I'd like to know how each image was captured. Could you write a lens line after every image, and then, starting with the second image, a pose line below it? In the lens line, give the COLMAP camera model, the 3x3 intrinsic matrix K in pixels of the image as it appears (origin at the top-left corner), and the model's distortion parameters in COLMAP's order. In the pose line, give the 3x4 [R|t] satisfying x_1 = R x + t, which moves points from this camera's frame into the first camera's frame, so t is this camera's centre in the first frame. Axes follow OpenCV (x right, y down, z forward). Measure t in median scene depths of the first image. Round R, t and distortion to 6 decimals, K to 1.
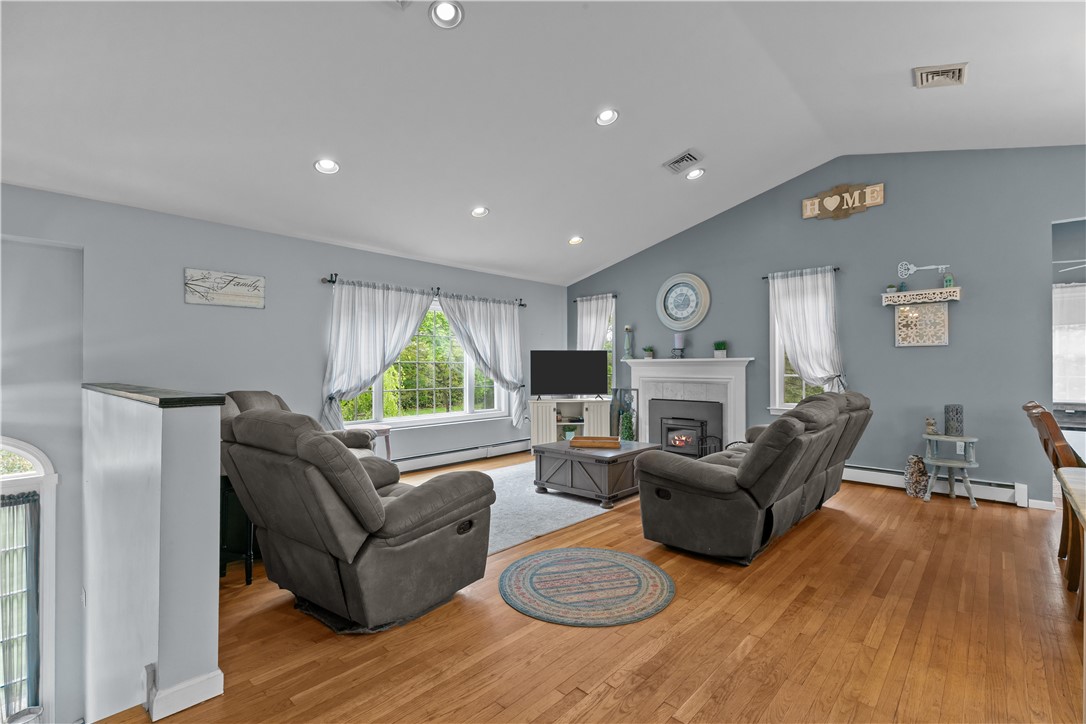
lens RADIAL K [[484.0, 0, 548.7], [0, 484.0, 360.7], [0, 0, 1]] dist [0.000847, -0.000142]
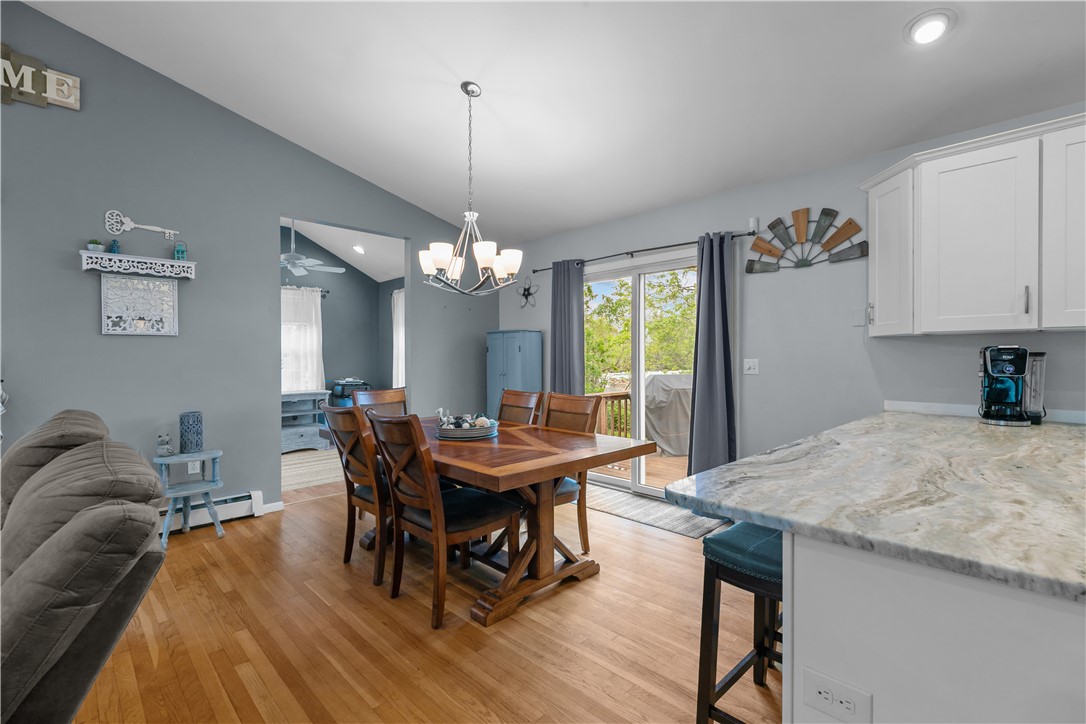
lens RADIAL K [[484.0, 0, 548.7], [0, 484.0, 360.7], [0, 0, 1]] dist [0.000847, -0.000142]
pose [[0.034569, -0.003930, 0.999395, 0.061438], [-0.006983, 0.999967, 0.004174, 0.000381], [-0.999378, -0.007123, 0.034540, 0.309229]]
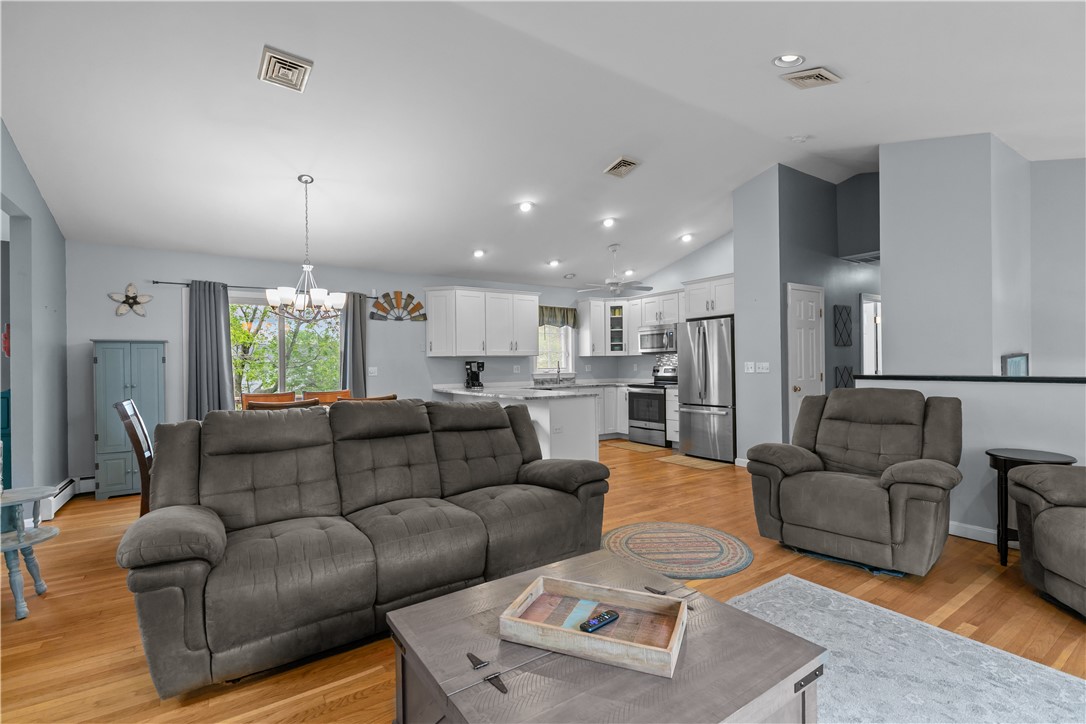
lens RADIAL K [[499.3, 0, 547.9], [0, 499.3, 367.8], [0, 0, 1]] dist [0.000428, -0.000081]
pose [[-0.974724, 0.015796, 0.222854, 0.045493], [0.014875, 0.999872, -0.005807, 0.012414], [-0.222918, -0.002346, -0.974834, 1.074715]]
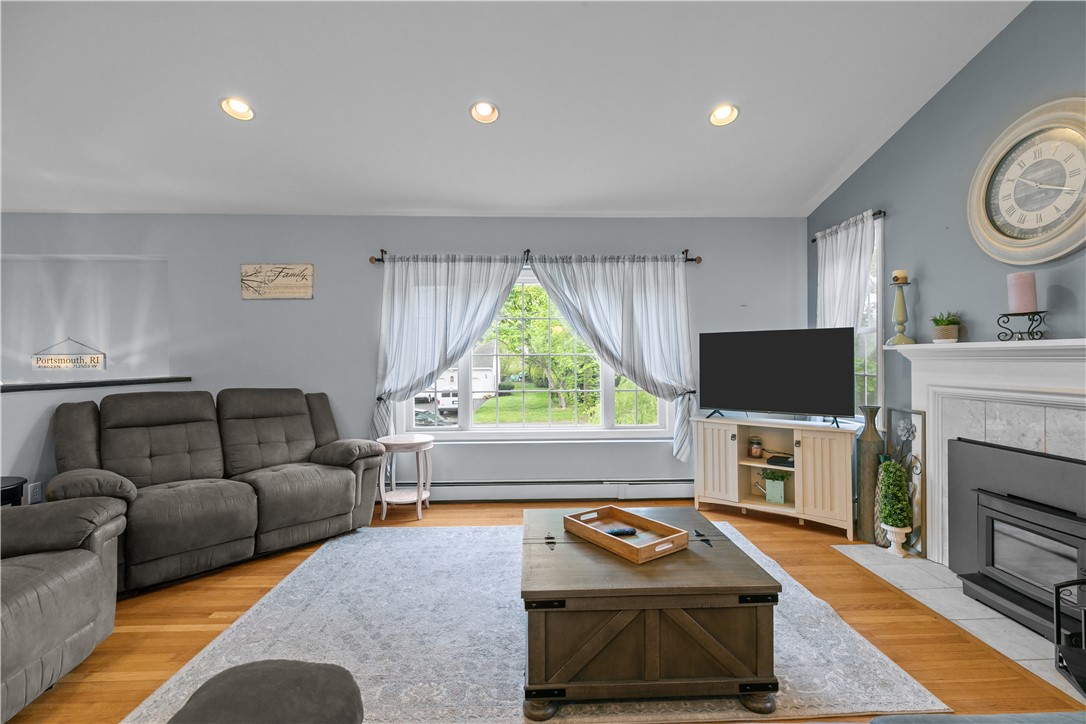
lens RADIAL K [[484.0, 0, 548.7], [0, 484.0, 360.7], [0, 0, 1]] dist [0.000847, -0.000142]
pose [[0.705233, 0.001763, -0.708974, 0.301536], [0.011617, 0.999834, 0.014041, 0.002039], [0.708881, -0.018138, 0.705095, 0.526414]]
